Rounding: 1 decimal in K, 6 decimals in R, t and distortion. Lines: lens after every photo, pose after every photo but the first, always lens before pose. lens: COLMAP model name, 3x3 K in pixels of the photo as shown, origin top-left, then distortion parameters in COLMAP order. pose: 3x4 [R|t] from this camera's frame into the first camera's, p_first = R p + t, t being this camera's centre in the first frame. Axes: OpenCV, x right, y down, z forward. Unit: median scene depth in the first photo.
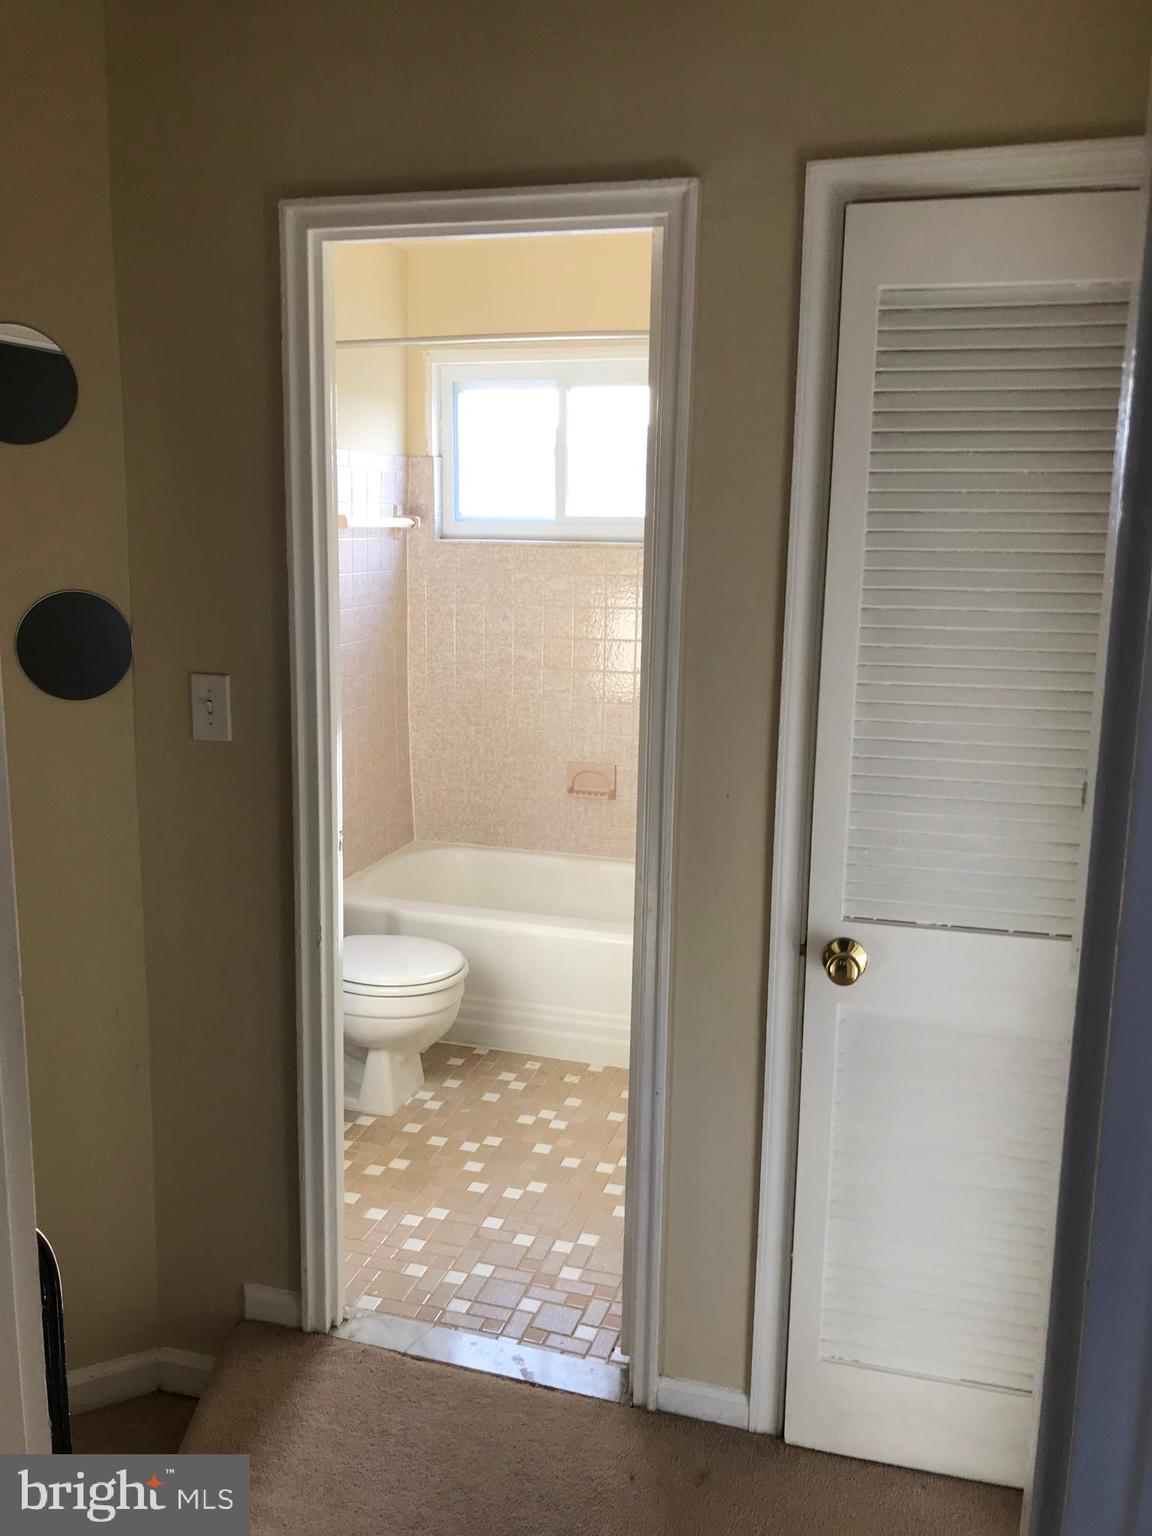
lens RADIAL K [[1246.1, 0, 576.0], [0, 1246.1, 768.0], [0, 0, 1]] dist [0.139818, -0.398399]
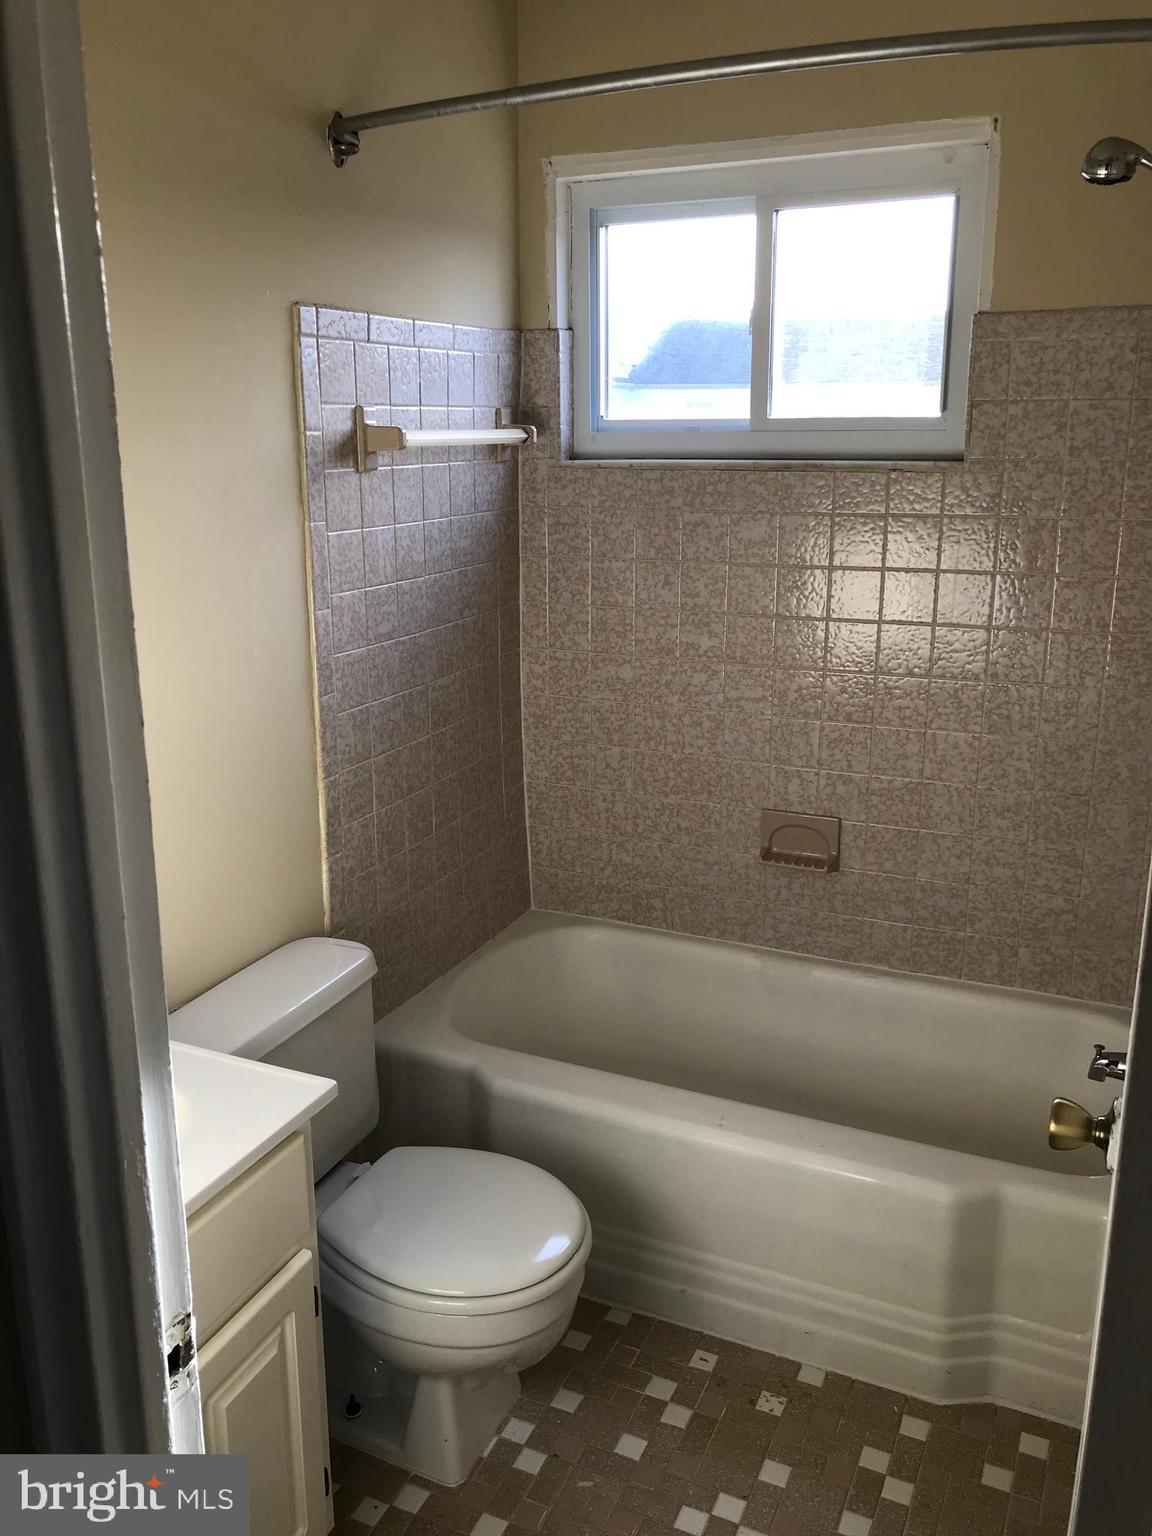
lens RADIAL K [[1246.1, 0, 576.0], [0, 1246.1, 768.0], [0, 0, 1]] dist [0.139818, -0.398399]
pose [[0.990920, 0.015017, -0.133611, -0.015980], [-0.005495, 0.997436, 0.071350, -0.071712], [0.134340, -0.069967, 0.988462, 0.355013]]
